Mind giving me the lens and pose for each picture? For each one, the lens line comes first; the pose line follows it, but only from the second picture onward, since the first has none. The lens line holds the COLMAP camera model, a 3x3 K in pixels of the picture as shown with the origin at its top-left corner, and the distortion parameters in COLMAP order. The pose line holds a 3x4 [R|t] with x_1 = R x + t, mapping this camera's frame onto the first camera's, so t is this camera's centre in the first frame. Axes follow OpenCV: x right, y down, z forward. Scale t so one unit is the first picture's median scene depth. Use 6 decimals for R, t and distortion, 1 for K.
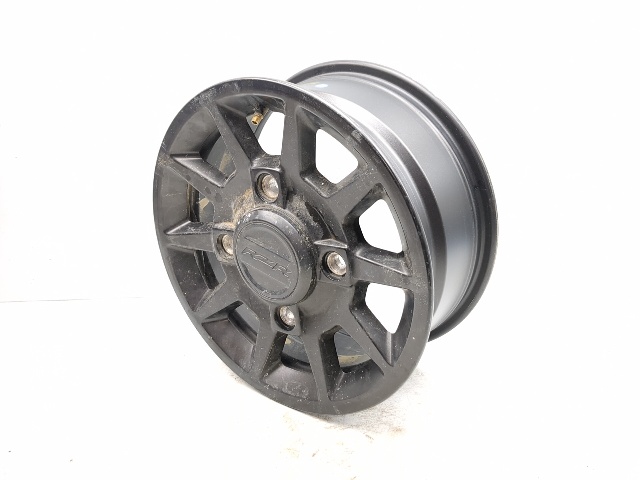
lens RADIAL K [[577.1, 0, 318.5], [0, 577.1, 241.0], [0, 0, 1]] dist [0.010924, -0.002943]
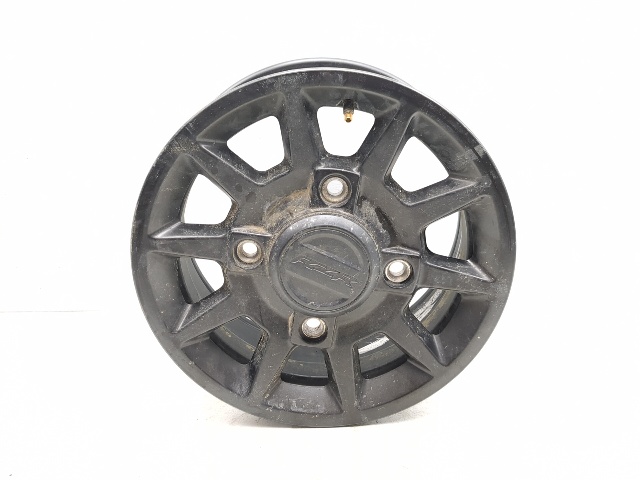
lens RADIAL K [[577.1, 0, 322.7], [0, 577.1, 241.9], [0, 0, 1]] dist [0.010924, -0.002943]
pose [[0.782214, -0.004910, 0.622990, -0.675799], [-0.007844, 0.999812, 0.017728, -0.027194], [-0.622960, -0.018754, 0.782029, 0.292660]]
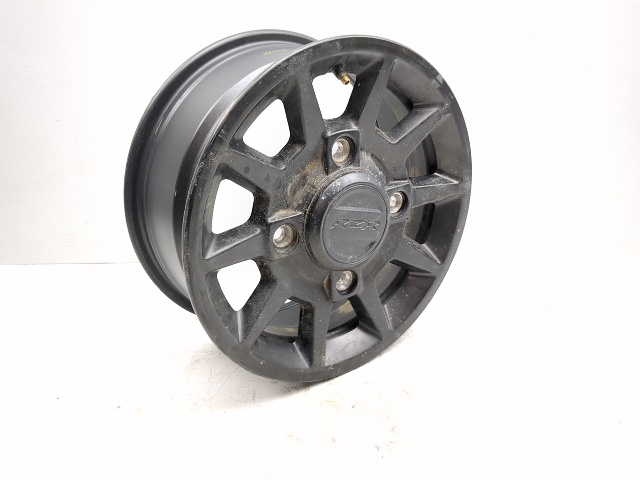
lens RADIAL K [[577.1, 0, 322.1], [0, 577.1, 238.8], [0, 0, 1]] dist [0.010924, -0.002943]
pose [[0.321448, -0.294535, 0.899956, -1.028983], [0.327608, 0.926296, 0.186140, -0.148790], [-0.888450, 0.234998, 0.394248, 0.678525]]
